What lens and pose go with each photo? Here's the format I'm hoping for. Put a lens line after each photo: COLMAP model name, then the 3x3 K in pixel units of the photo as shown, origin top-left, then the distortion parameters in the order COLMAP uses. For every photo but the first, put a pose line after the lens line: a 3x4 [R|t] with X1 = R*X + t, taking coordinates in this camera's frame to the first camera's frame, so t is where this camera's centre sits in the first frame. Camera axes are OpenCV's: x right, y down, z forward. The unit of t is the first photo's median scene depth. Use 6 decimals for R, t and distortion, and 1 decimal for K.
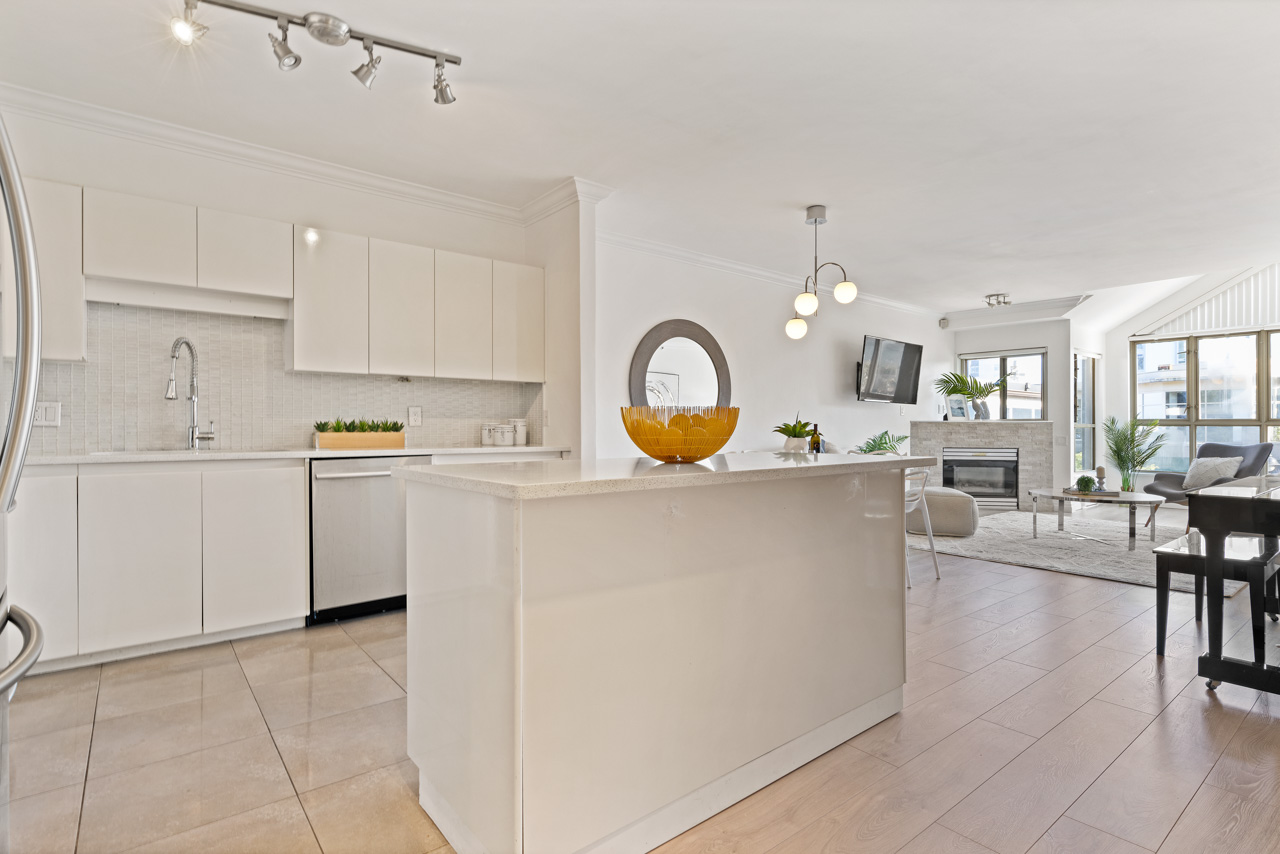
lens RADIAL K [[608.8, 0, 637.5], [0, 608.8, 431.7], [0, 0, 1]] dist [0.004038, -0.004036]
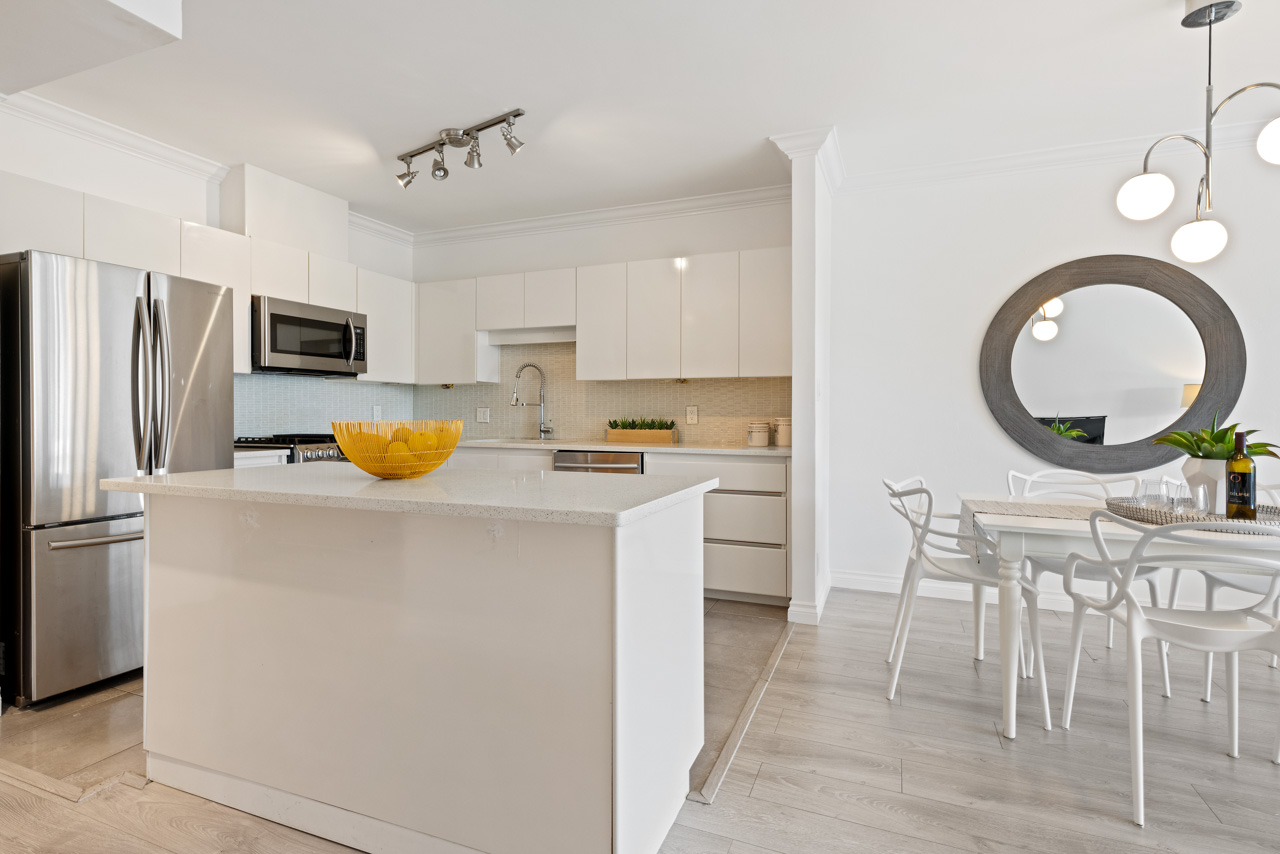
lens RADIAL K [[608.8, 0, 645.1], [0, 608.8, 416.1], [0, 0, 1]] dist [0.004038, -0.004036]
pose [[0.509639, 0.005546, -0.860370, 0.484269], [-0.006788, 0.999974, 0.002425, -0.023810], [0.860362, 0.004604, 0.509663, 0.368390]]
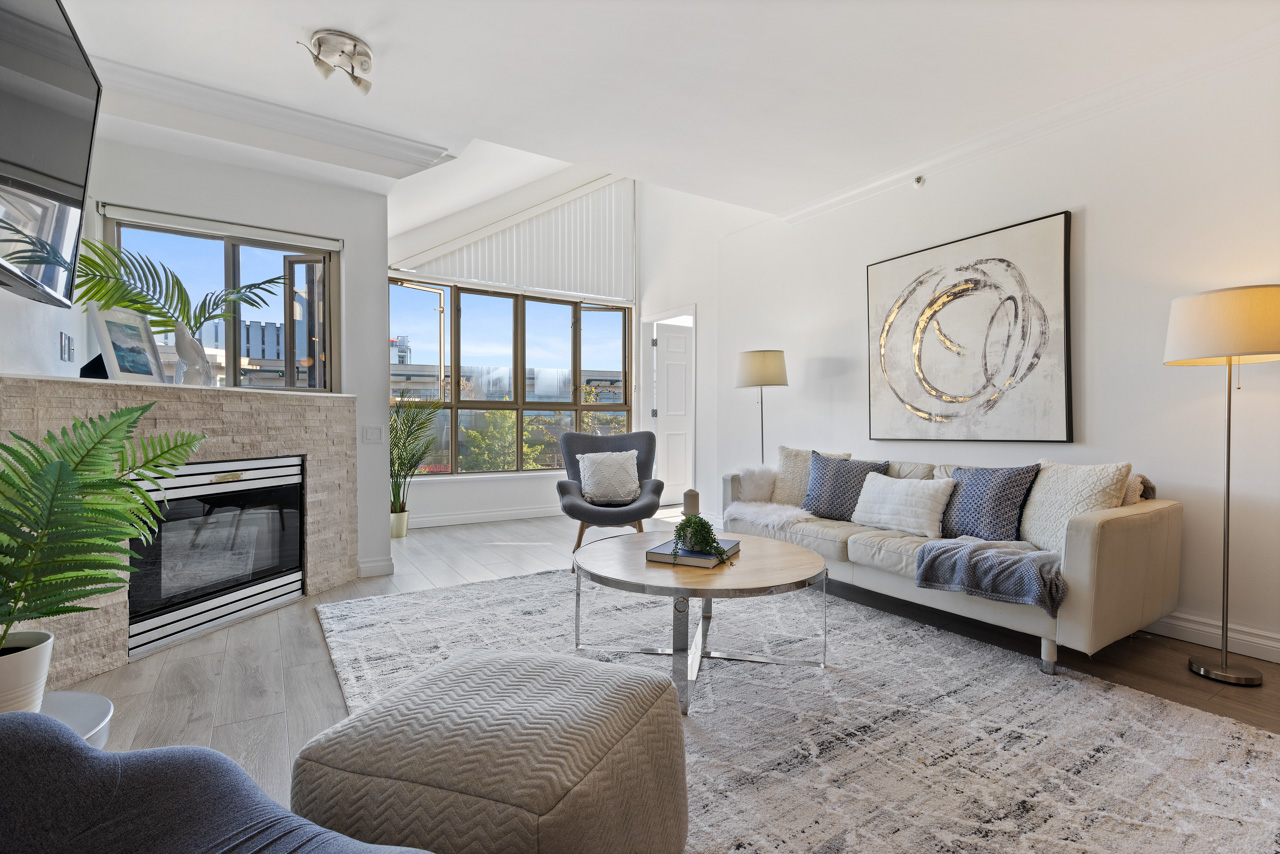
lens RADIAL K [[591.4, 0, 648.7], [0, 591.4, 424.9], [0, 0, 1]] dist [0.004336, 0.000469]
pose [[0.079359, -0.011439, 0.996780, 0.410115], [0.000953, 0.999935, 0.011399, 0.002403], [-0.996846, 0.000046, 0.079365, 1.314811]]
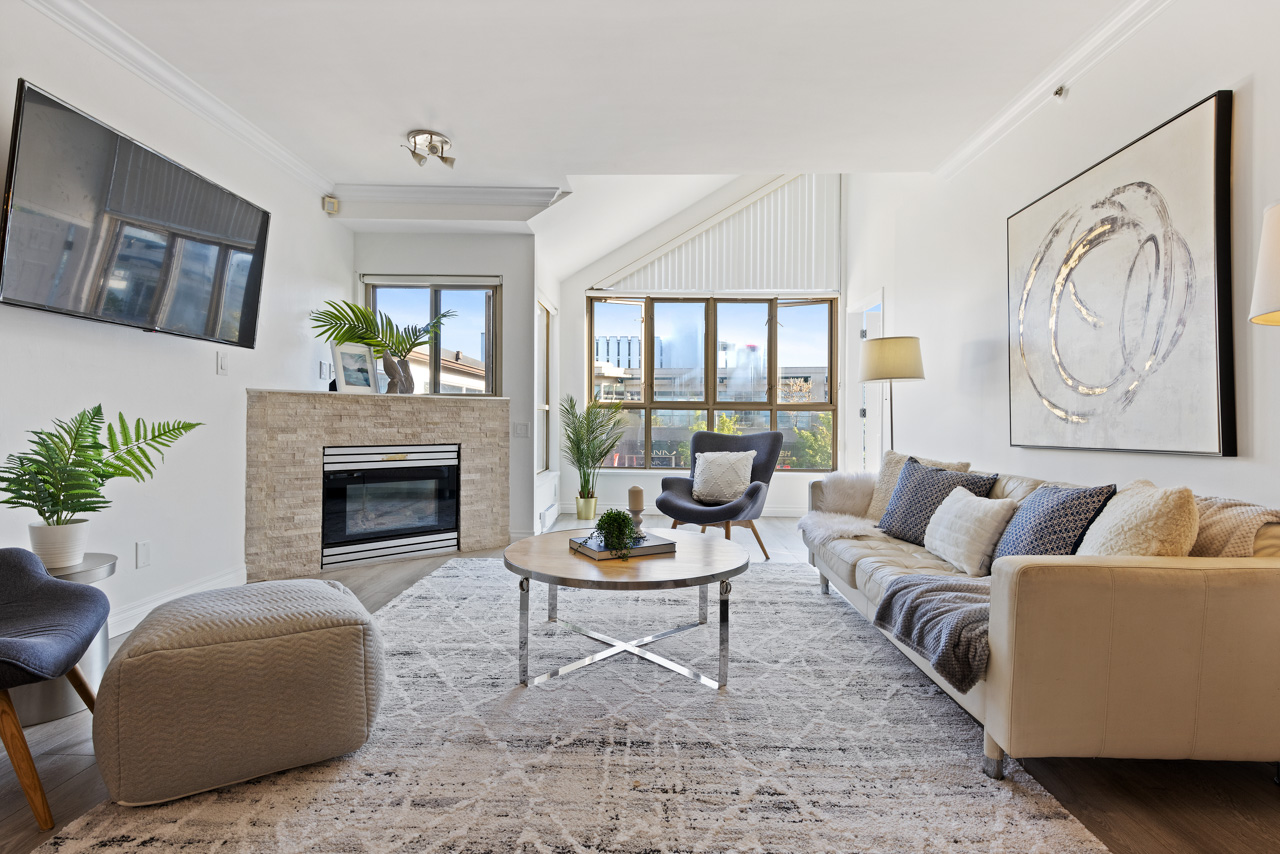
lens RADIAL K [[608.8, 0, 648.7], [0, 608.8, 418.6], [0, 0, 1]] dist [0.004038, -0.004036]
pose [[0.623676, 0.003598, 0.781675, 0.527454], [-0.004016, 0.999991, -0.001399, 0.006534], [-0.781673, -0.002267, 0.623685, 0.923079]]
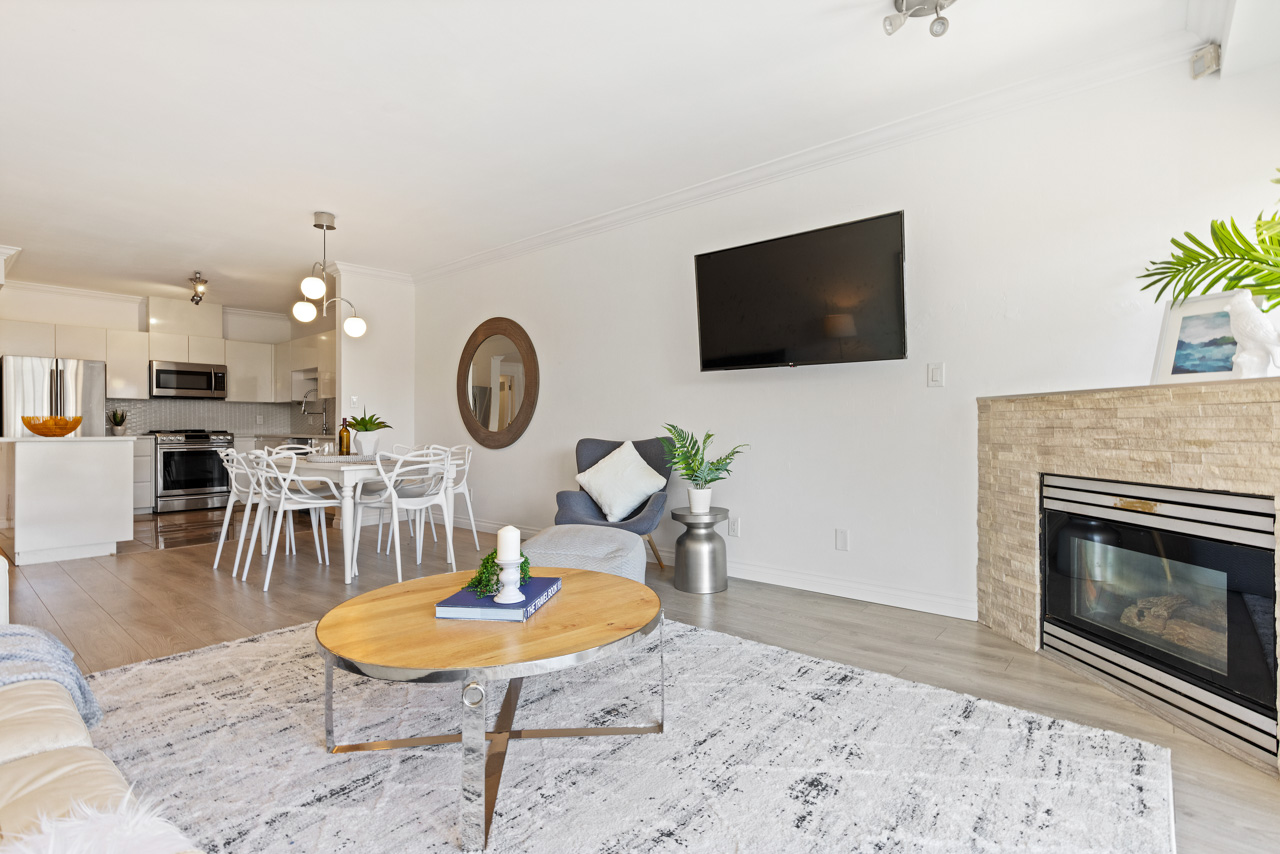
lens RADIAL K [[608.8, 0, 644.6], [0, 608.8, 428.5], [0, 0, 1]] dist [0.004038, -0.004036]
pose [[0.209957, -0.001076, -0.977710, 1.443635], [-0.002053, 0.999997, -0.001542, 0.005125], [0.977708, 0.002331, 0.209954, 1.323446]]
